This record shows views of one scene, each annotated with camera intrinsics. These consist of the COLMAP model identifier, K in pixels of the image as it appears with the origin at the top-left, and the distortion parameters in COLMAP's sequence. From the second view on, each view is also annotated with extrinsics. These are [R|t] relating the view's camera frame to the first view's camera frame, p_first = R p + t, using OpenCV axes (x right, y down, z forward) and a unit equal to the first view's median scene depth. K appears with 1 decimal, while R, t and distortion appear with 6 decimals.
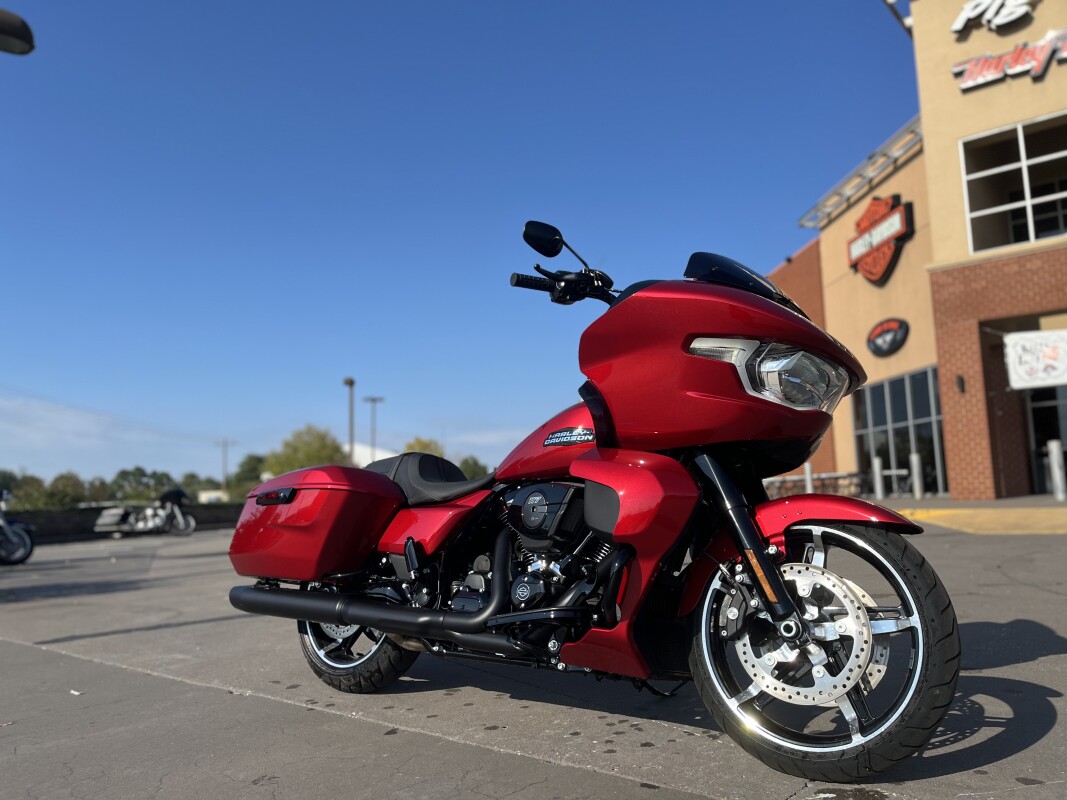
lens RADIAL K [[807.2, 0, 529.1], [0, 807.2, 409.5], [0, 0, 1]] dist [0.056871, -0.074423]
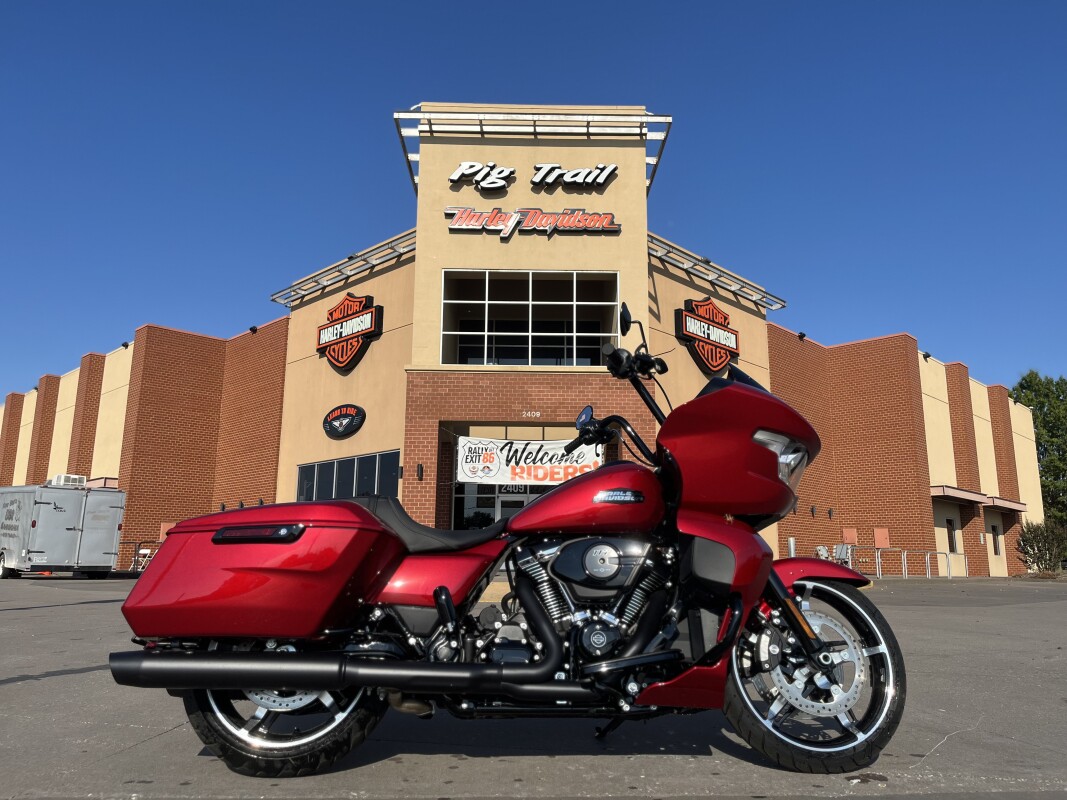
lens RADIAL K [[807.2, 0, 532.0], [0, 807.2, 406.2], [0, 0, 1]] dist [0.056871, -0.074423]
pose [[0.744121, 0.168220, 0.646518, -0.111318], [-0.107998, 0.985339, -0.132076, 0.010243], [-0.659257, 0.028458, 0.751379, 0.034014]]
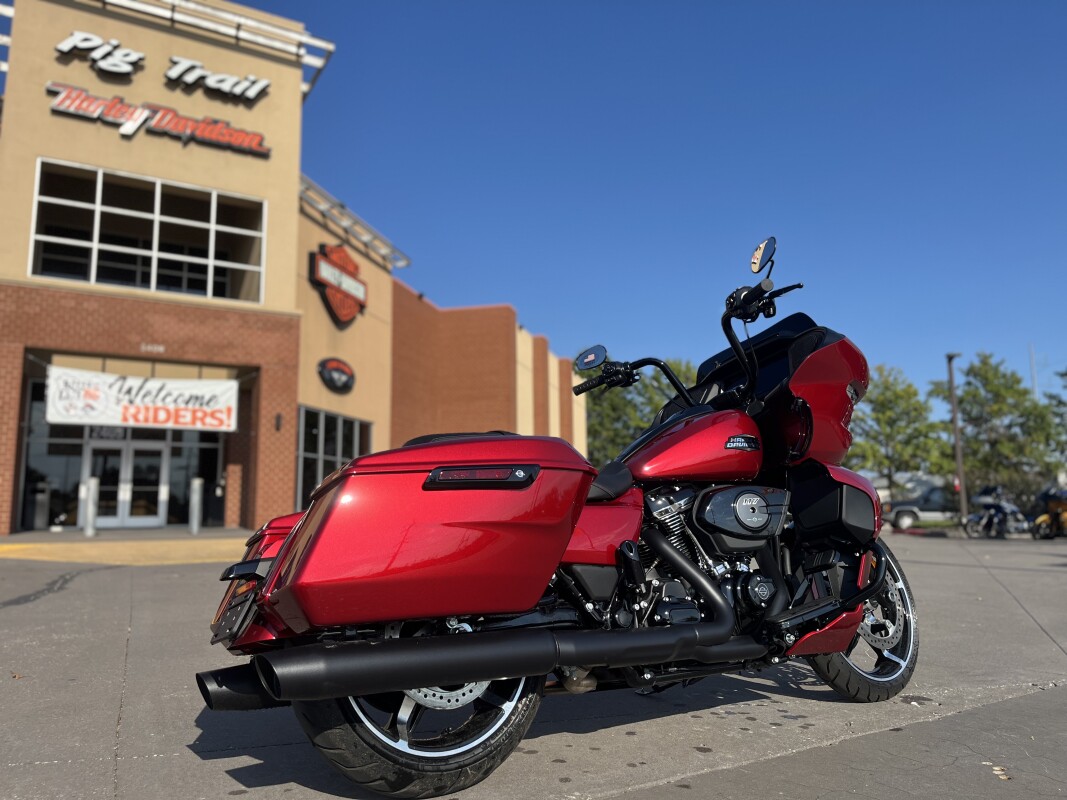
lens RADIAL K [[807.2, 0, 535.1], [0, 807.2, 405.8], [0, 0, 1]] dist [0.056871, -0.074423]
pose [[0.313418, 0.161132, 0.935845, -0.146214], [-0.109696, 0.985045, -0.132865, 0.021945], [-0.943258, -0.061017, 0.326406, 0.126492]]
